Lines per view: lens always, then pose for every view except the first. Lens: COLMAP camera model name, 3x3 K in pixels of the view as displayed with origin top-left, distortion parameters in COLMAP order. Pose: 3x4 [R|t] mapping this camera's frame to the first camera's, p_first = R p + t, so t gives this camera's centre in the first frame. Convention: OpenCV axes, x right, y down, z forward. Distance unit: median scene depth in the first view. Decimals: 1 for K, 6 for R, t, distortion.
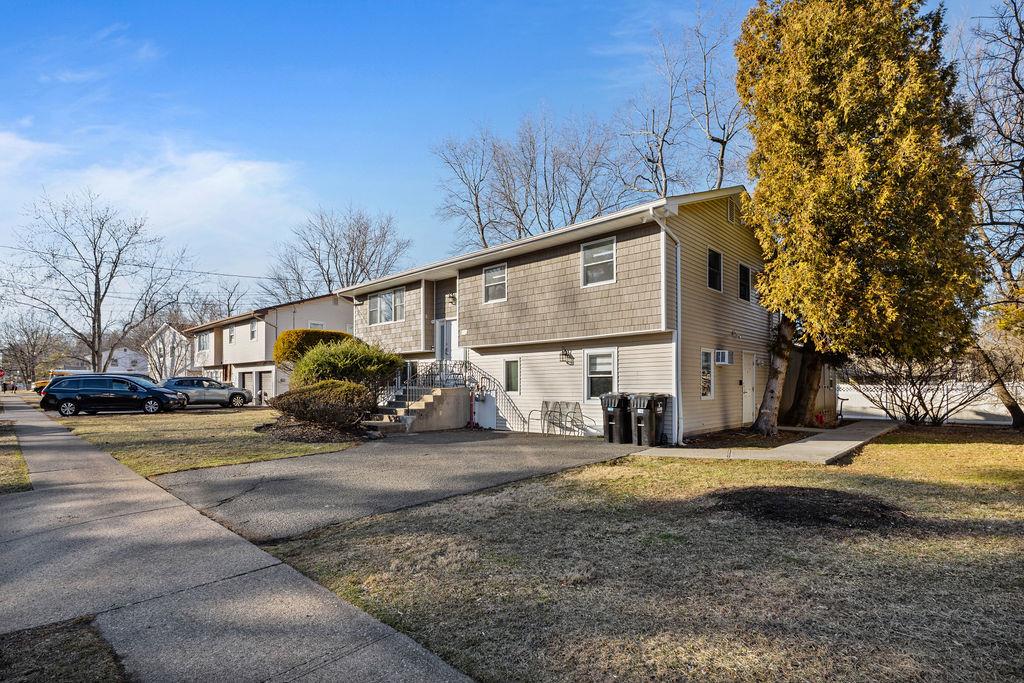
lens RADIAL K [[492.5, 0, 513.9], [0, 492.5, 385.5], [0, 0, 1]] dist [0.014654, 0.000135]
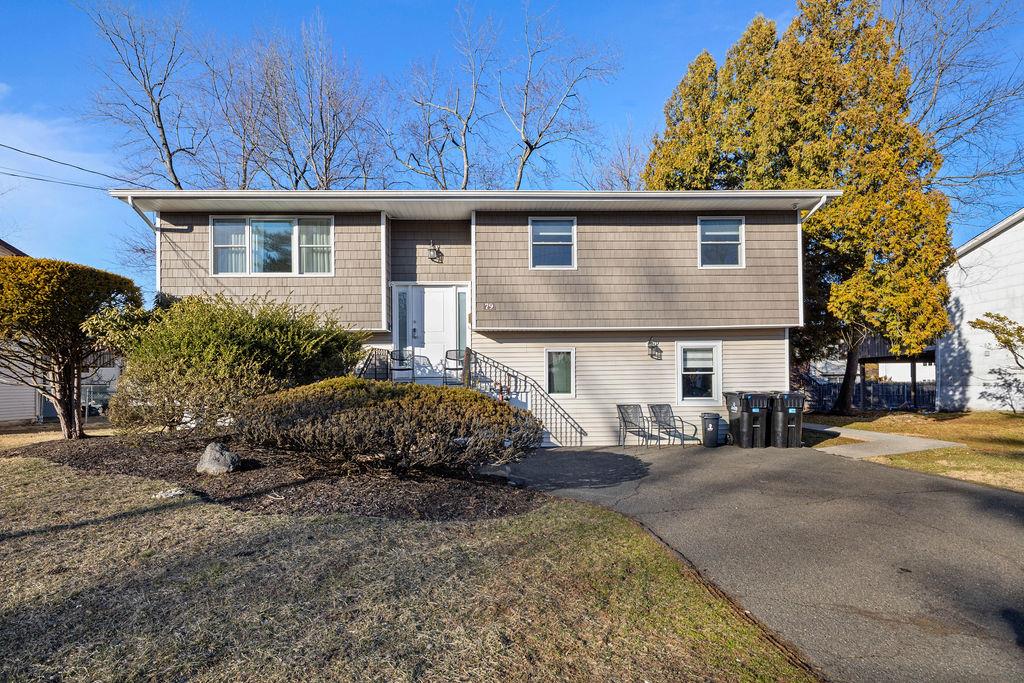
lens RADIAL K [[492.5, 0, 513.9], [0, 492.5, 385.5], [0, 0, 1]] dist [0.014654, 0.000135]
pose [[0.706548, -0.004080, 0.707653, -0.572332], [0.009797, 0.999944, -0.004016, 0.002361], [-0.707597, 0.009770, 0.706549, 0.523573]]
